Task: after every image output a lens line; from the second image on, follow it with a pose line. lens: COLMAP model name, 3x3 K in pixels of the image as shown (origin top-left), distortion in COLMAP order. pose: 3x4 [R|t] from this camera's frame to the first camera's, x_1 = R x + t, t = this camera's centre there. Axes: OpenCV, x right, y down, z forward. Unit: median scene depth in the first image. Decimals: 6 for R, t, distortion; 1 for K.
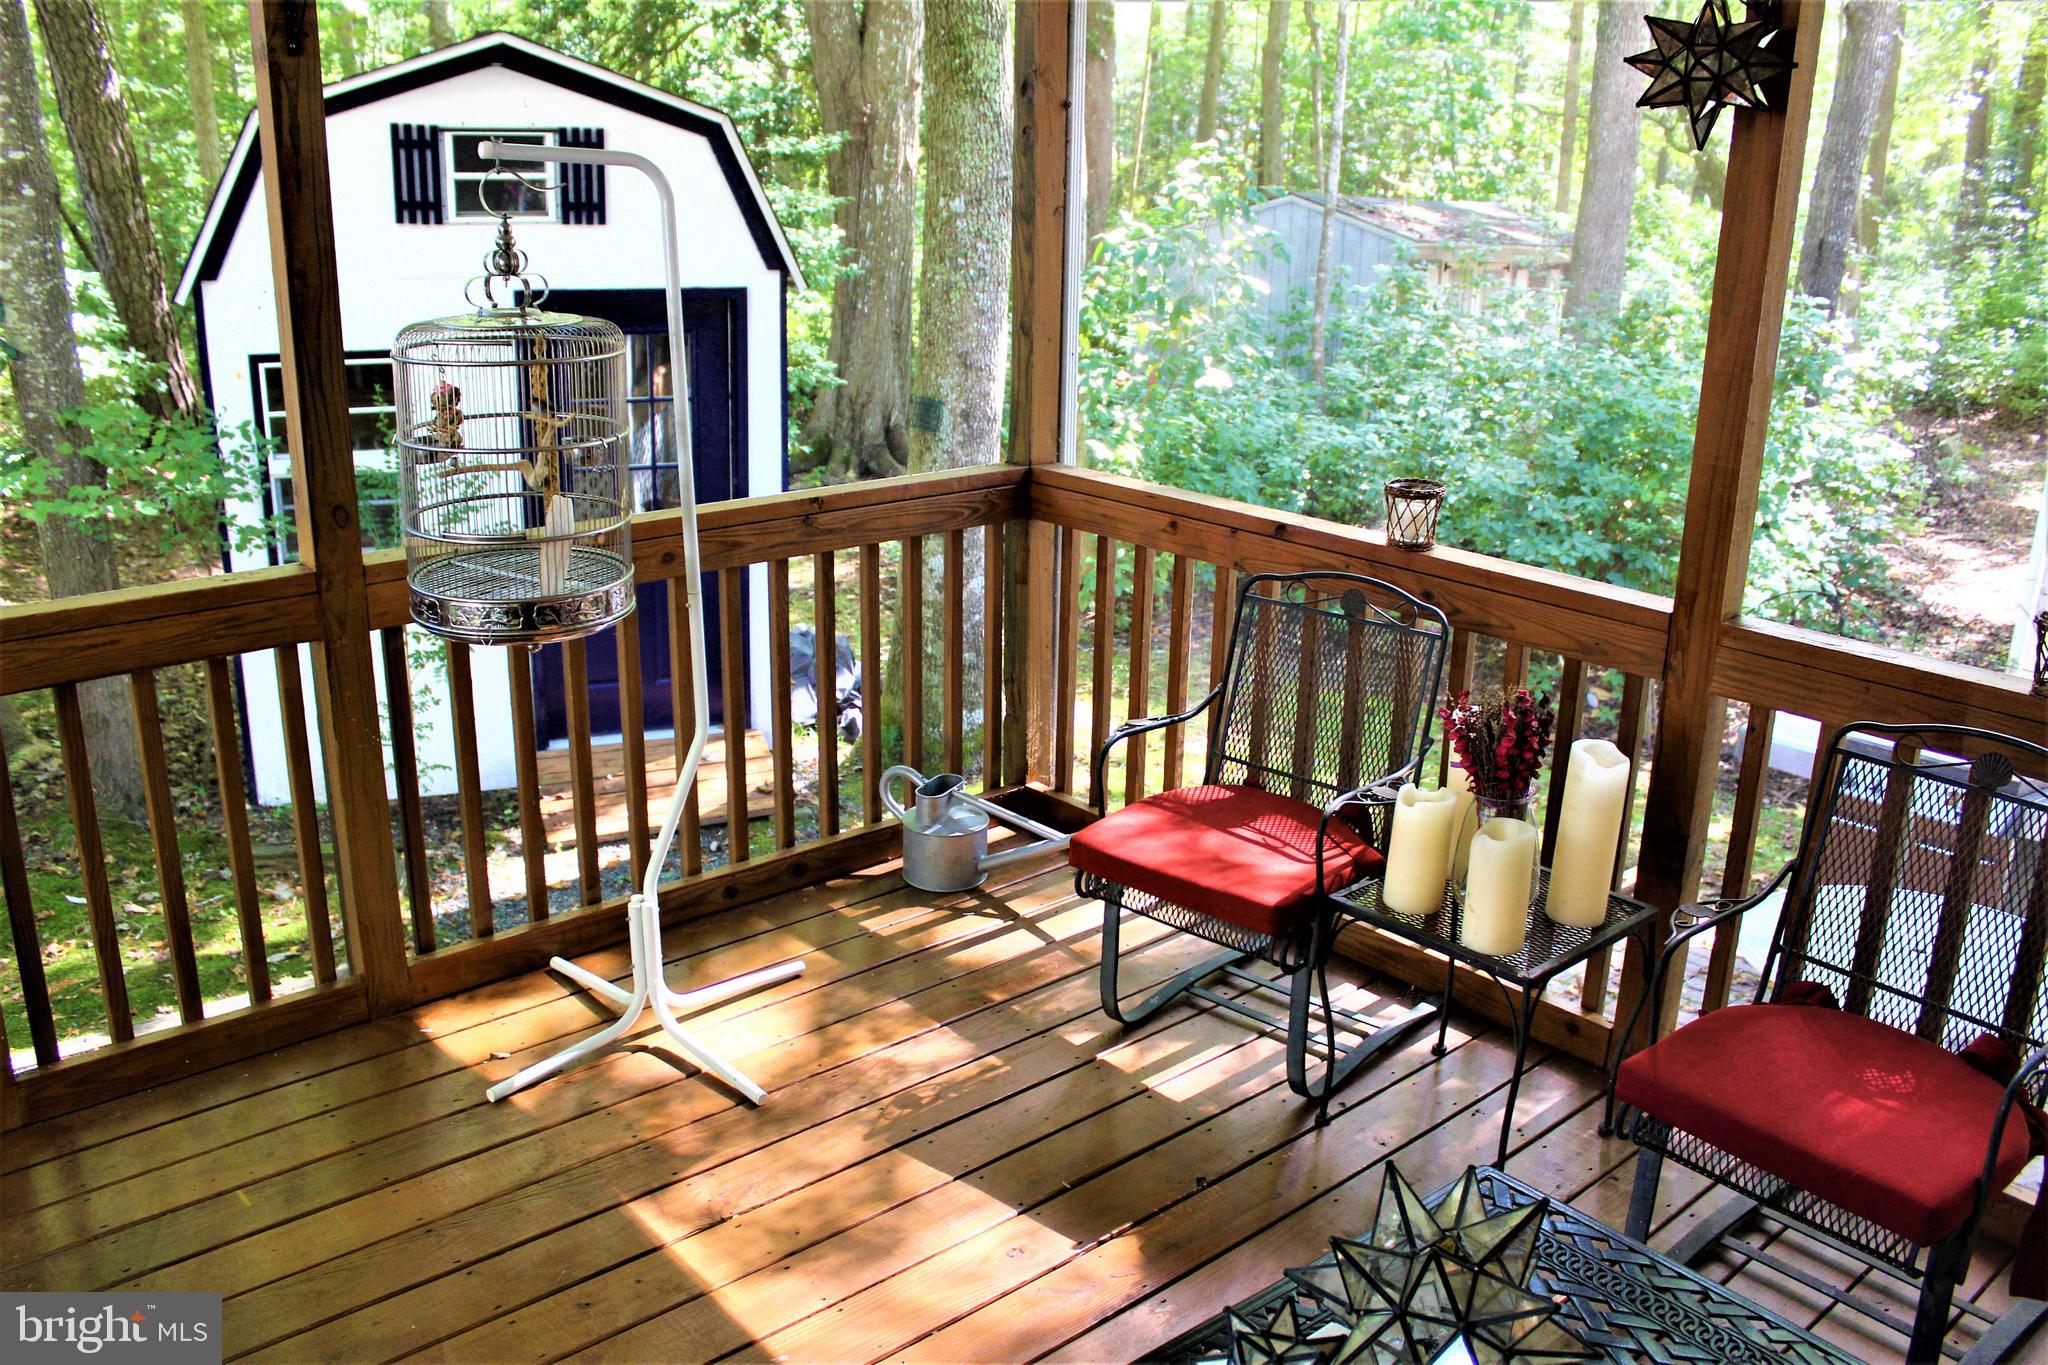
lens RADIAL K [[1708.3, 0, 1026.4], [0, 1708.3, 702.5], [0, 0, 1]] dist [-0.159717, 0.164334]
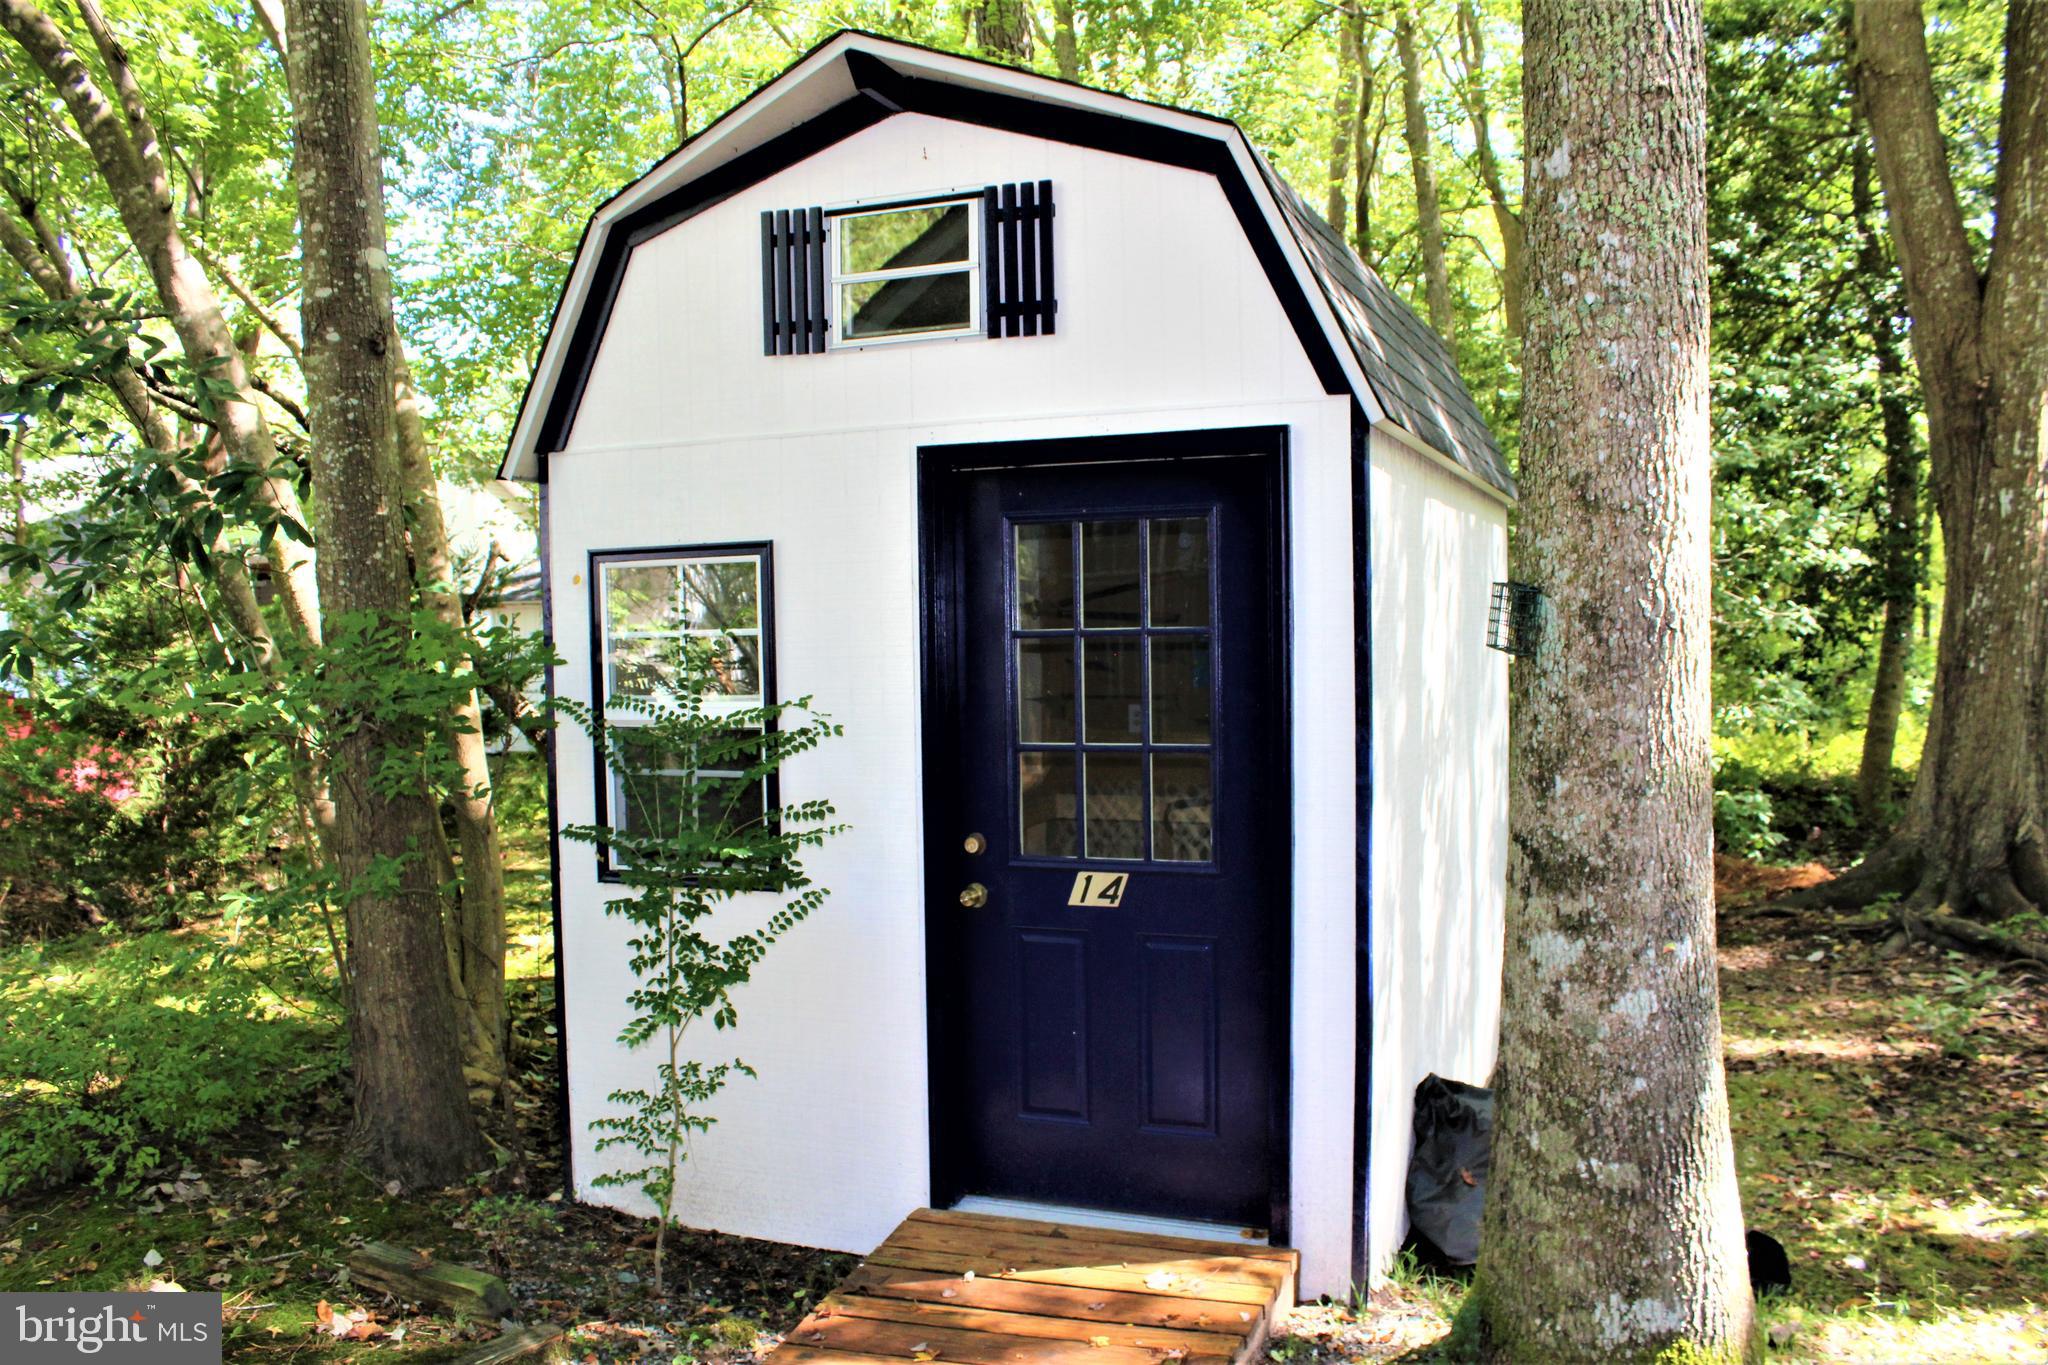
lens RADIAL K [[1708.3, 0, 1026.4], [0, 1708.3, 702.5], [0, 0, 1]] dist [-0.159717, 0.164334]
pose [[0.731574, -0.011756, -0.681661, 0.162766], [-0.178289, 0.961758, -0.207930, -0.027777], [0.658037, 0.273649, 0.701501, 0.612213]]
